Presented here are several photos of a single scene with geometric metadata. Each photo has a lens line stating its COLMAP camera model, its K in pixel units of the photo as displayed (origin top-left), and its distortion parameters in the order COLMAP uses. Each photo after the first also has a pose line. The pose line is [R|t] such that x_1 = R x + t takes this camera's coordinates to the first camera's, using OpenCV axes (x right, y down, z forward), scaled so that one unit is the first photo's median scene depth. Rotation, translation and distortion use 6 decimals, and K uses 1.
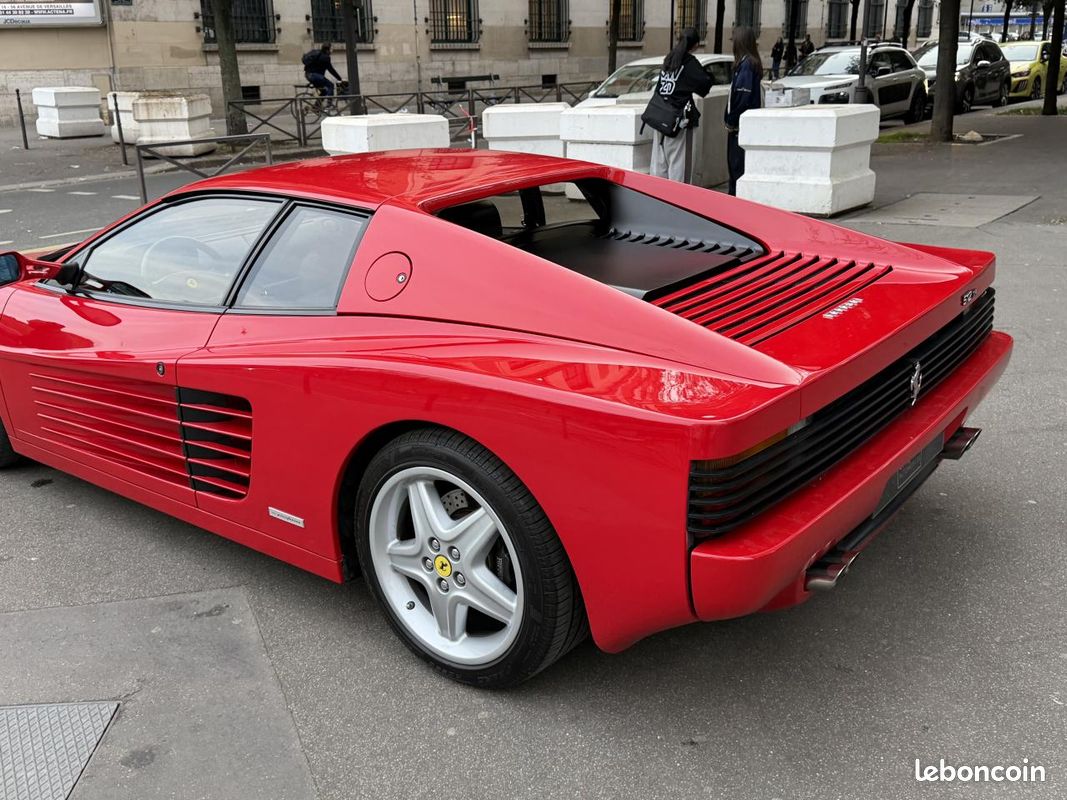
lens RADIAL K [[1077.1, 0, 532.3], [0, 1077.1, 399.9], [0, 0, 1]] dist [0.027861, 0.000000]
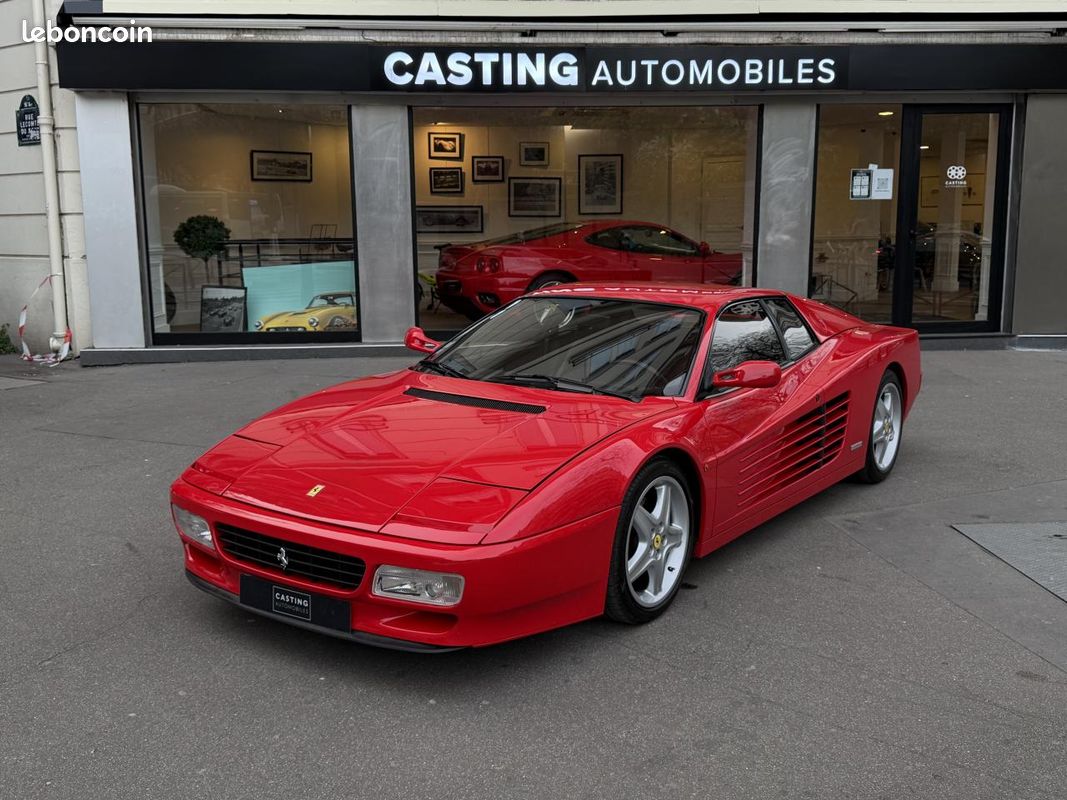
lens RADIAL K [[1077.1, 0, 538.4], [0, 1077.1, 399.8], [0, 0, 1]] dist [0.027861, 0.000000]
pose [[-0.056389, -0.135821, 0.989127, -0.670112], [0.310283, 0.939263, 0.146663, -0.138005], [-0.948970, 0.315180, -0.010821, 0.487900]]
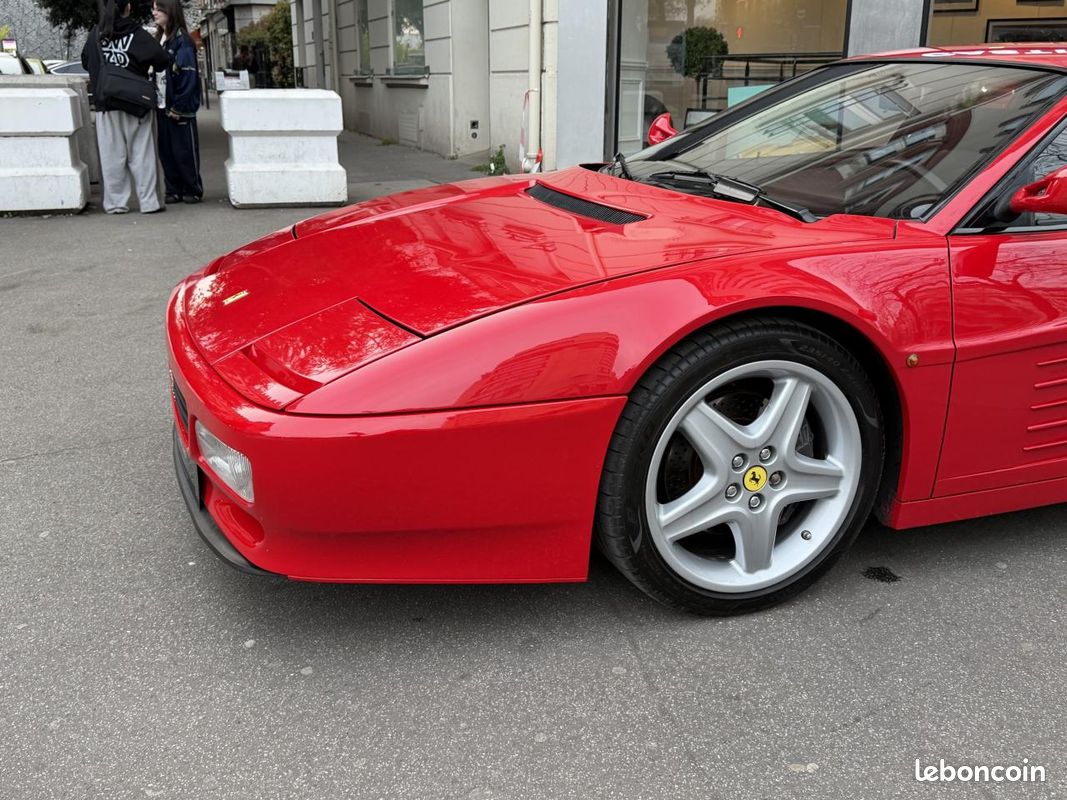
lens RADIAL K [[1077.1, 0, 517.1], [0, 1077.1, 417.3], [0, 0, 1]] dist [0.027861, 0.000000]
pose [[0.526607, -0.223116, 0.820308, -0.460603], [0.239306, 0.964829, 0.108800, -0.054063], [-0.815732, 0.139010, 0.561479, 0.361525]]
